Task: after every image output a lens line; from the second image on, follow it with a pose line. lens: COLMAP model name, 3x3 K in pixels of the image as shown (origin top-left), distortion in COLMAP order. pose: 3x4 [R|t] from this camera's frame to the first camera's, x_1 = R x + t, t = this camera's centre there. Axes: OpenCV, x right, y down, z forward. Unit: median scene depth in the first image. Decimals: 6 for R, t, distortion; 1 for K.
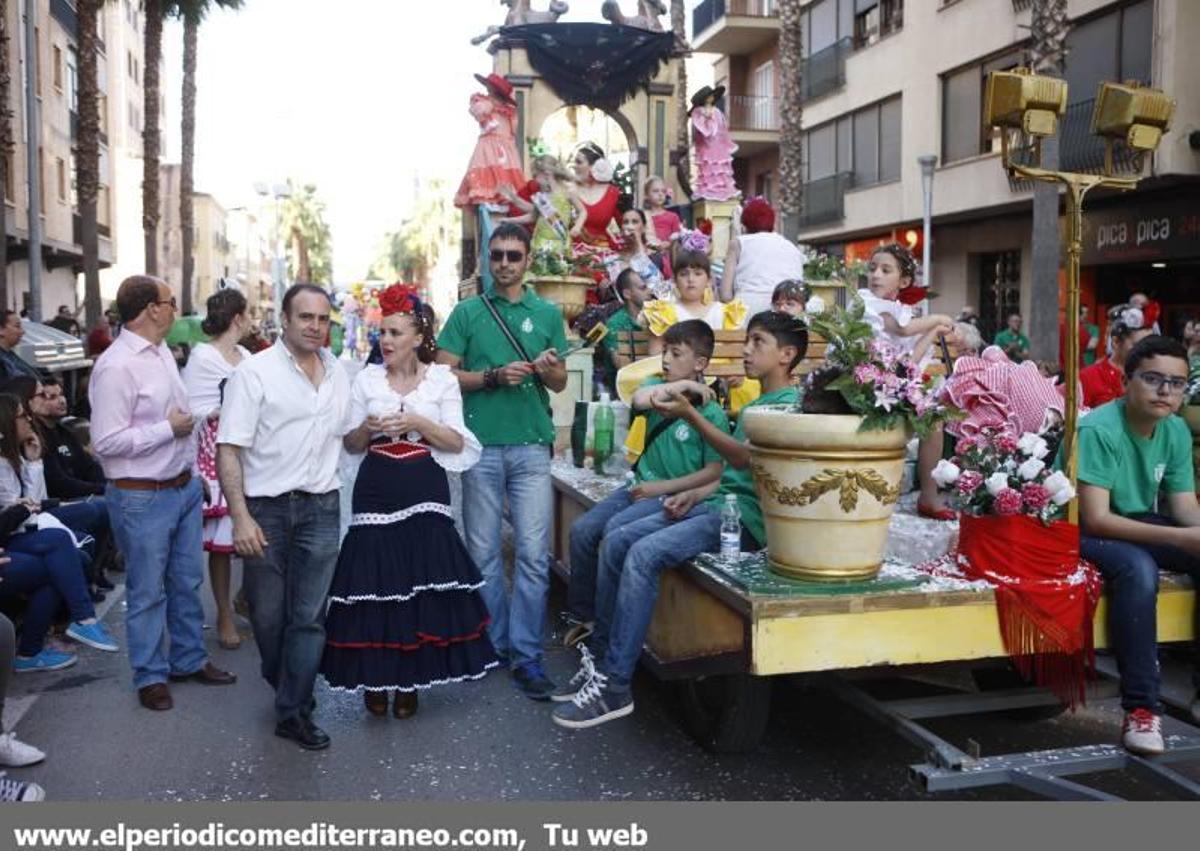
lens RADIAL K [[1044.9, 0, 600.0], [0, 1044.9, 425.5], [0, 0, 1]] dist [-0.150375, 0.226682]
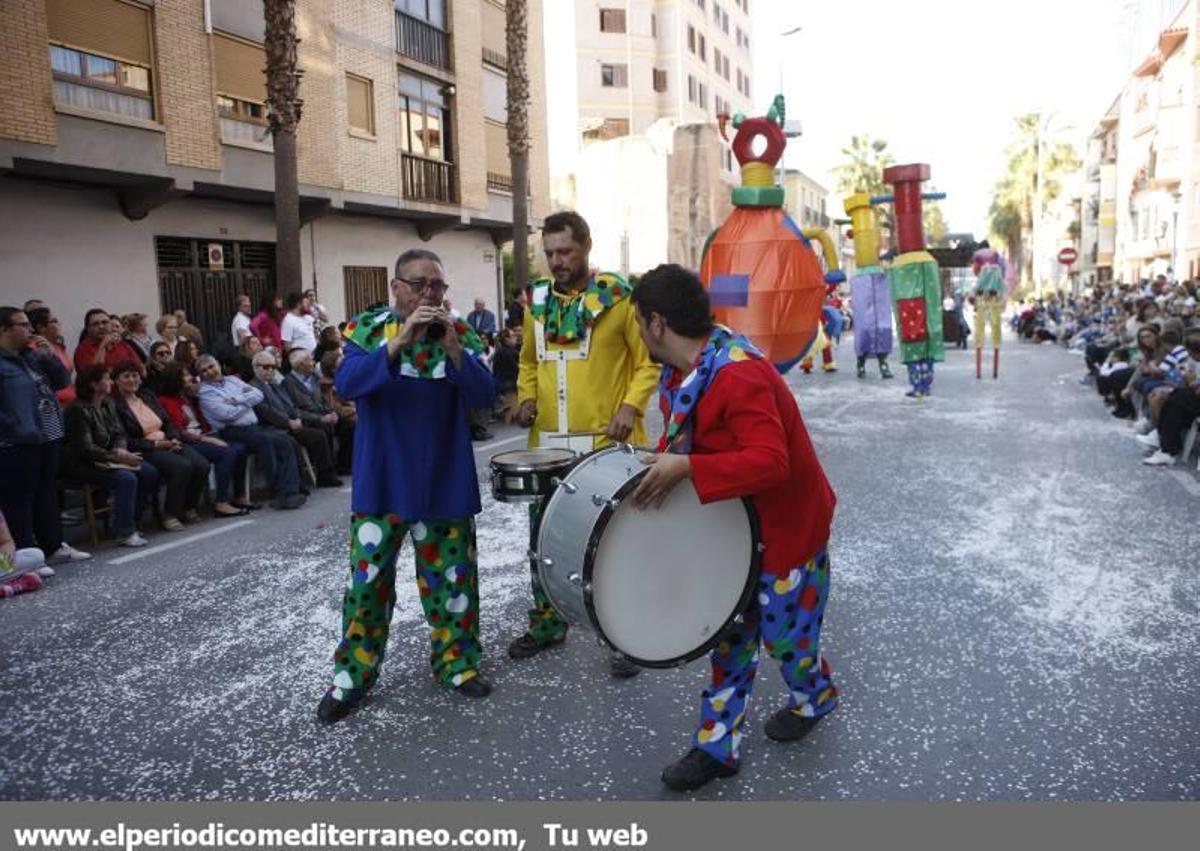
lens RADIAL K [[826.8, 0, 601.9], [0, 826.8, 400.0], [0, 0, 1]] dist [-0.104008, 0.064867]
pose [[0.773215, 0.048241, -0.632307, -0.023756], [-0.029941, 0.998767, 0.039586, -0.108084], [0.633437, -0.011677, 0.773706, 1.177844]]
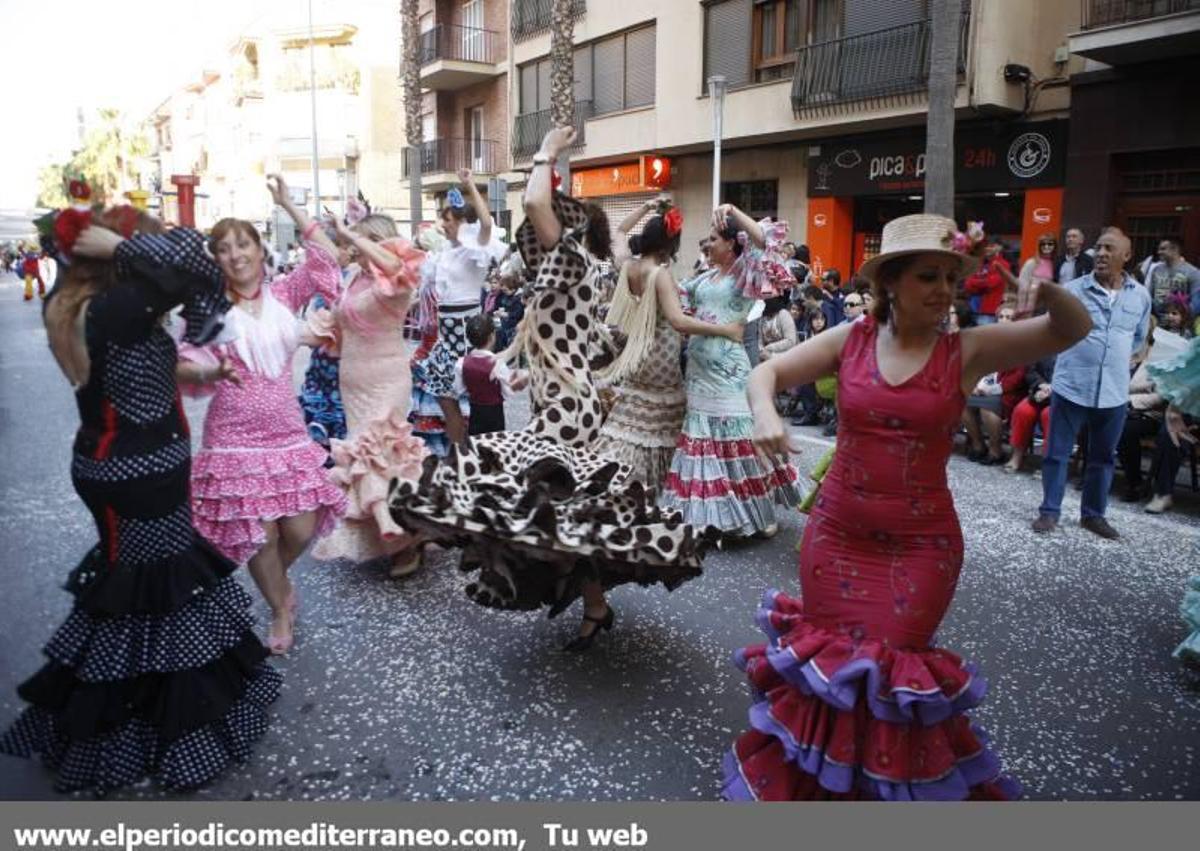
lens RADIAL K [[826.8, 0, 601.9], [0, 826.8, 400.0], [0, 0, 1]] dist [-0.104008, 0.064867]
pose [[0.926112, -0.059281, 0.372561, -0.067197], [0.028139, 0.995680, 0.088481, -0.020413], [-0.376197, -0.071460, 0.923780, 0.222832]]
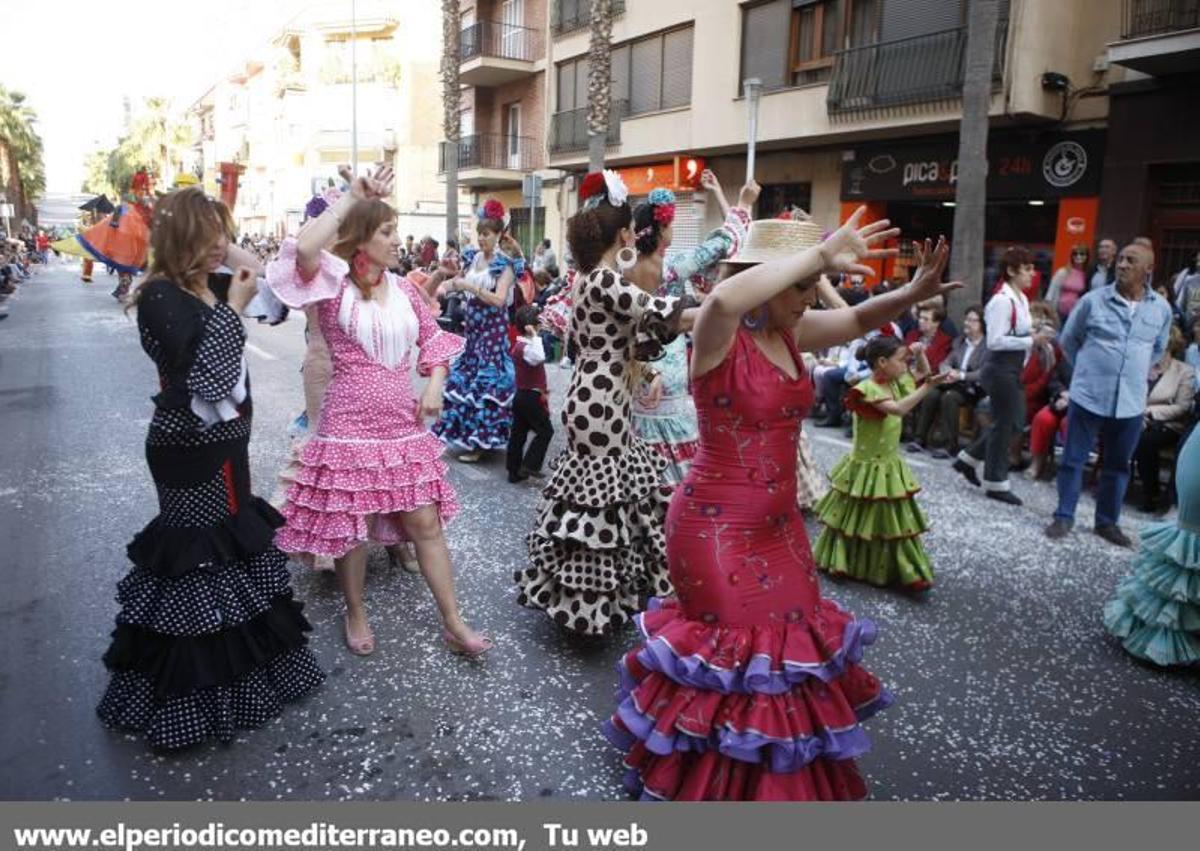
lens RADIAL K [[826.8, 0, 601.9], [0, 826.8, 400.0], [0, 0, 1]] dist [-0.104008, 0.064867]
pose [[0.940008, -0.031407, 0.339703, -0.068728], [0.000629, 0.995911, 0.090334, -0.019872], [-0.341151, -0.084701, 0.936185, 0.215599]]
